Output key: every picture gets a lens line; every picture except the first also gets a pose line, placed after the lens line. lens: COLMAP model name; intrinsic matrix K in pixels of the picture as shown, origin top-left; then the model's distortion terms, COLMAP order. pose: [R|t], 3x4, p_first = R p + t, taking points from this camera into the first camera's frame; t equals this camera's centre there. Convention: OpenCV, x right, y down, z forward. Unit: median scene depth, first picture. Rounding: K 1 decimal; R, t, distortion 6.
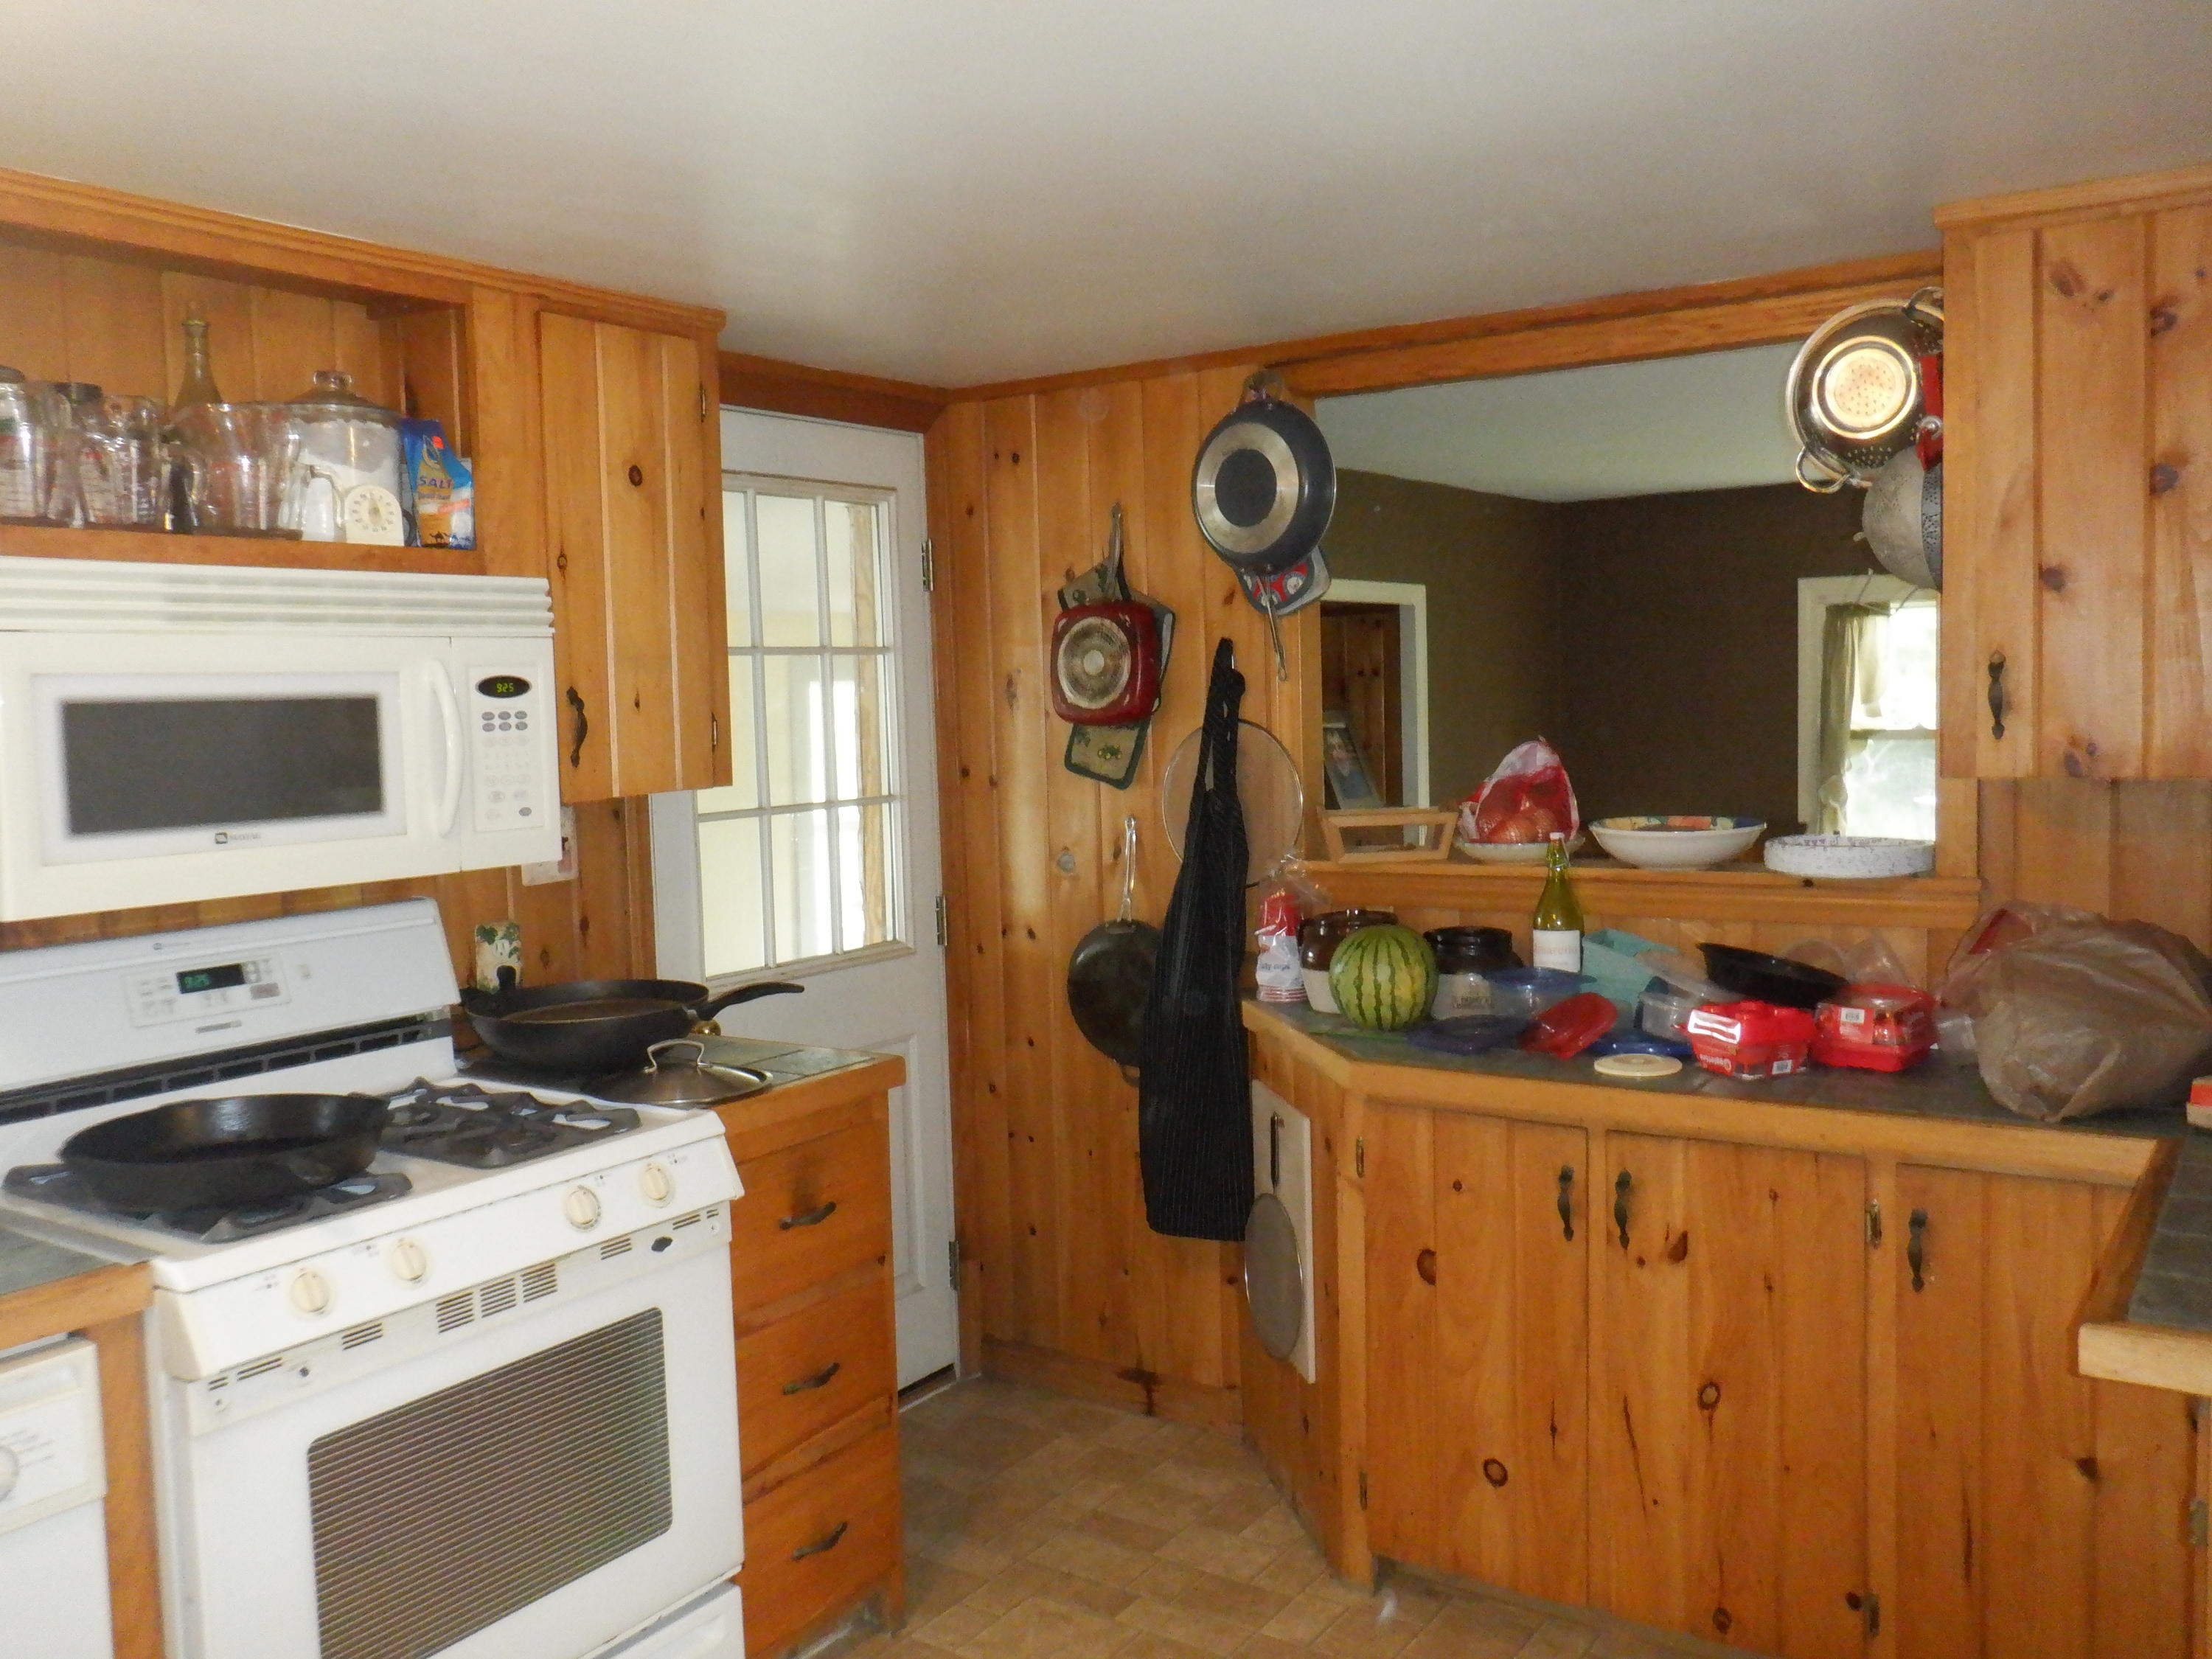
lens RADIAL K [[1841.3, 0, 1106.2], [0, 1841.3, 825.0], [0, 0, 1]] dist [-0.010891, -0.000924]
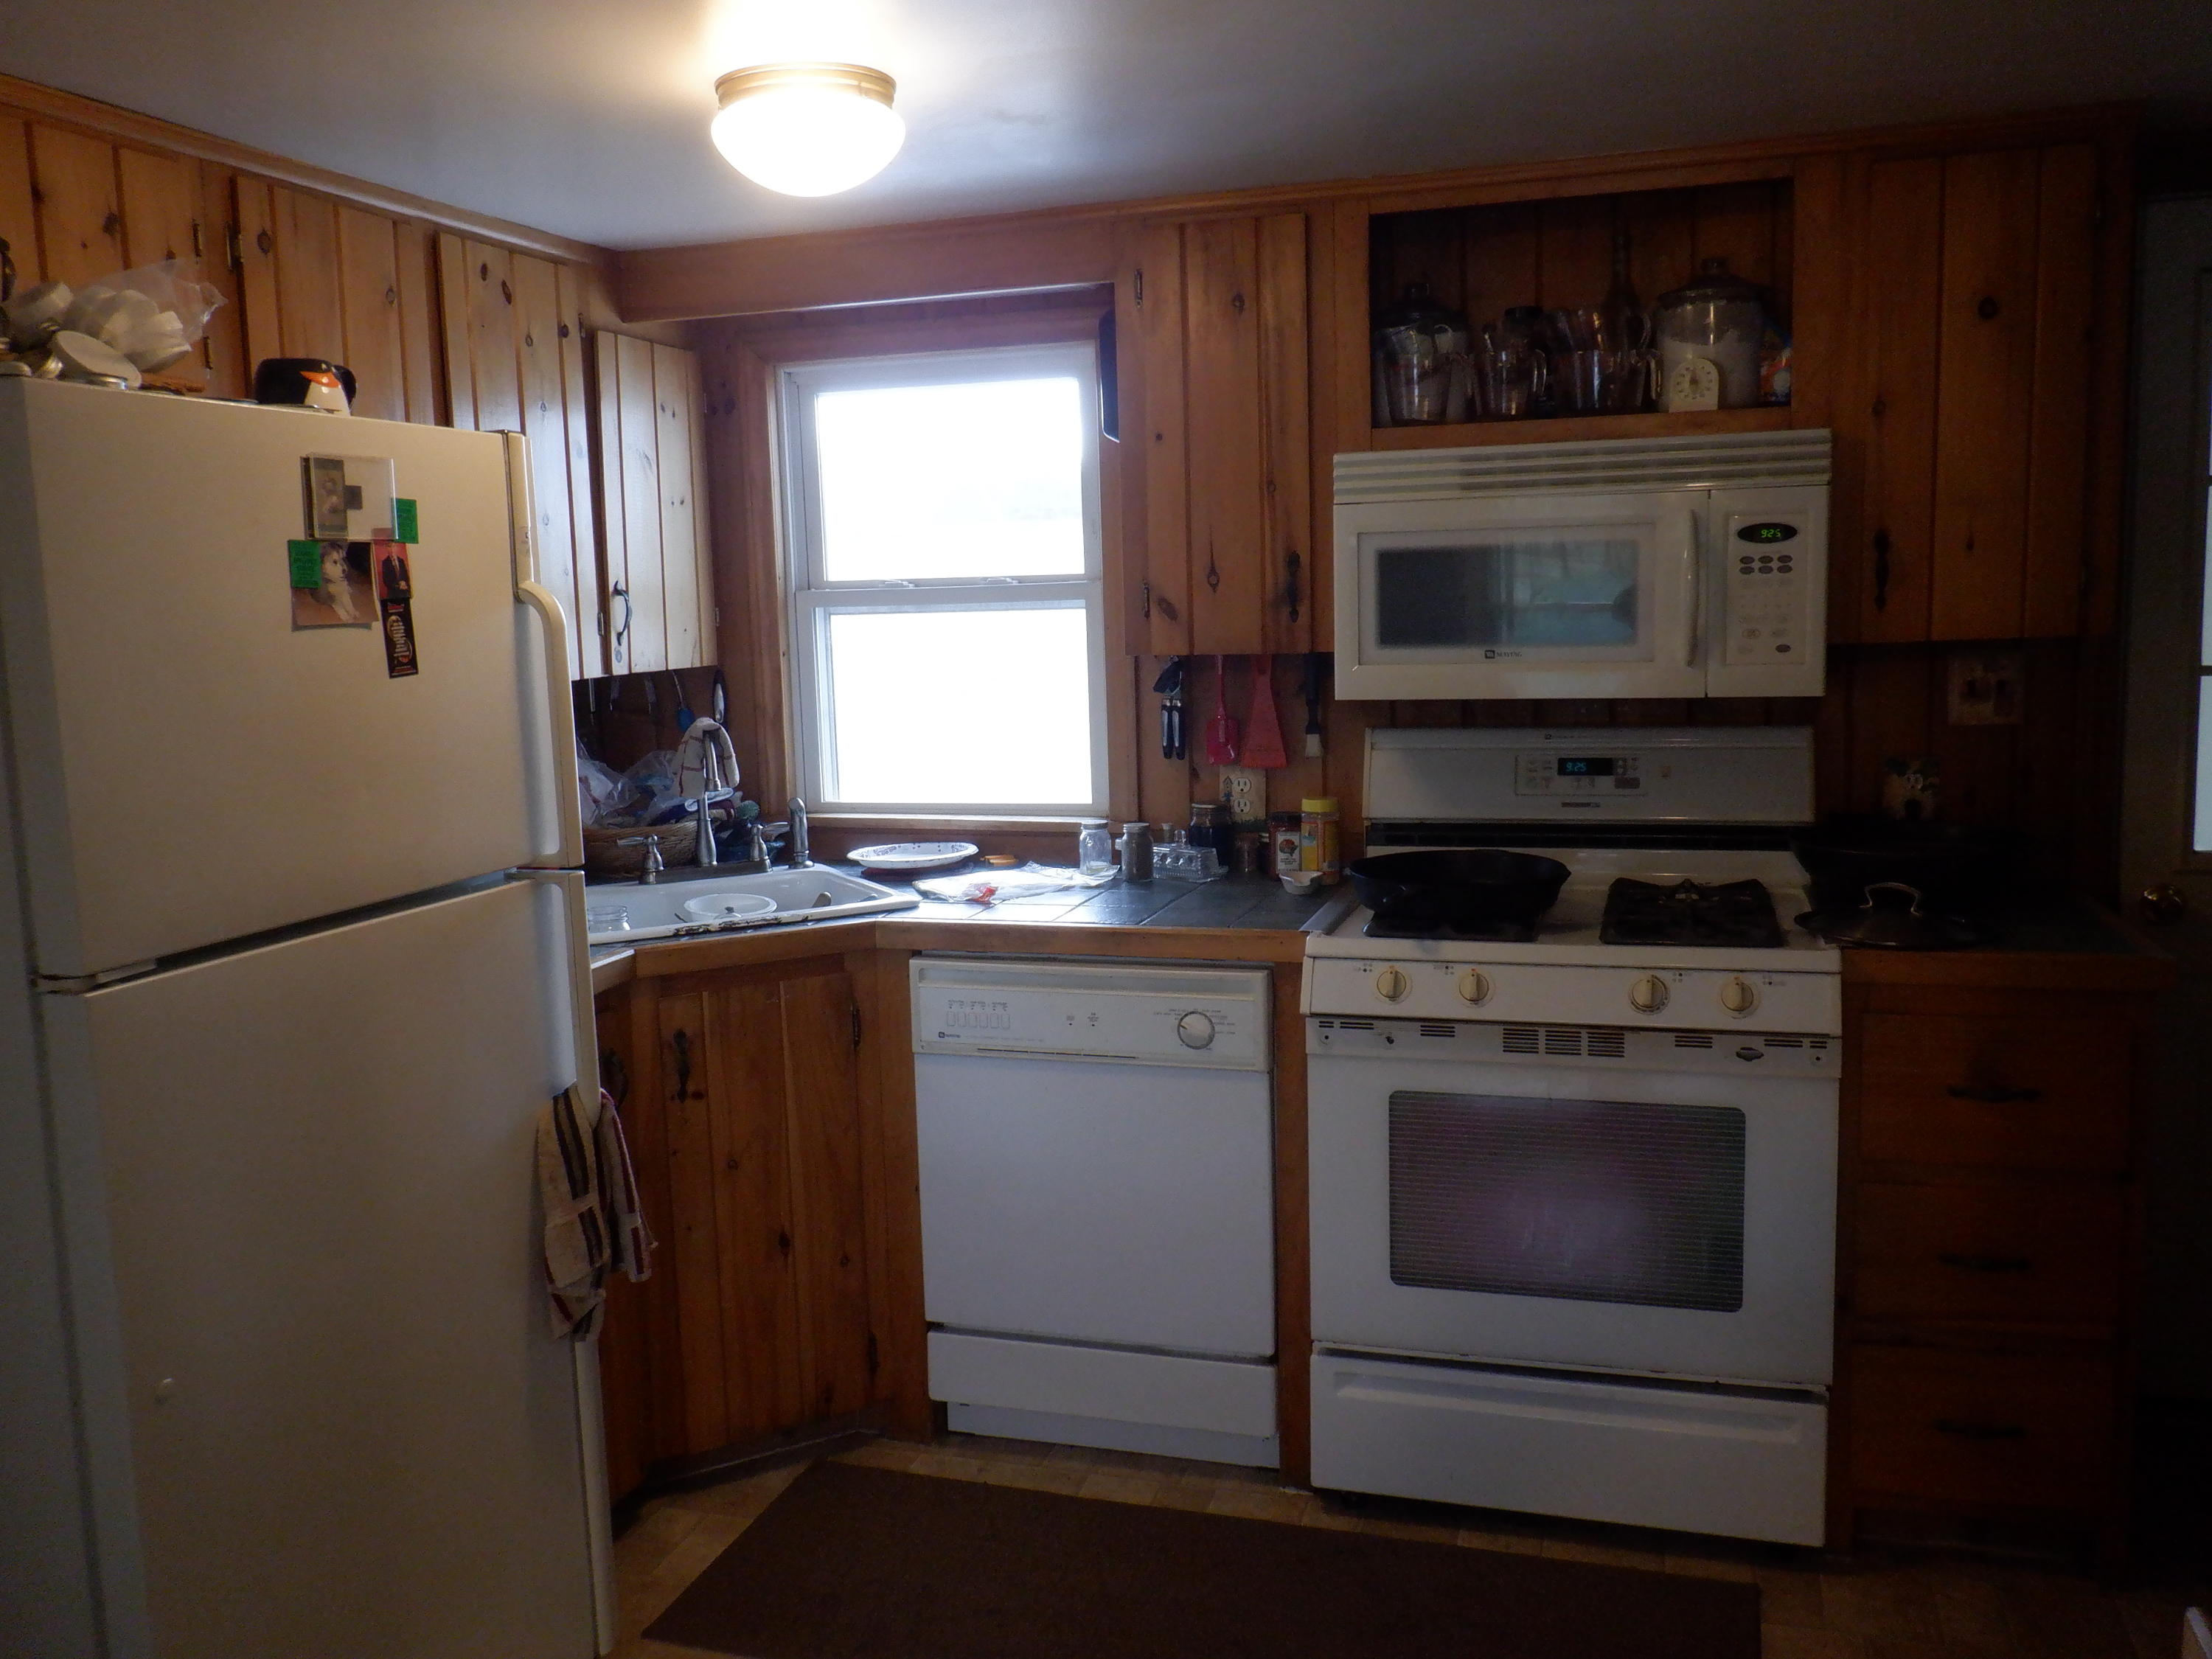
lens RADIAL K [[1841.3, 0, 1106.1], [0, 1841.3, 830.0], [0, 0, 1]] dist [-0.010891, -0.000924]
pose [[0.271960, 0.141091, -0.951909, 0.639592], [-0.048377, 0.989947, 0.132907, -0.026481], [0.961092, 0.009905, 0.276052, 0.322678]]
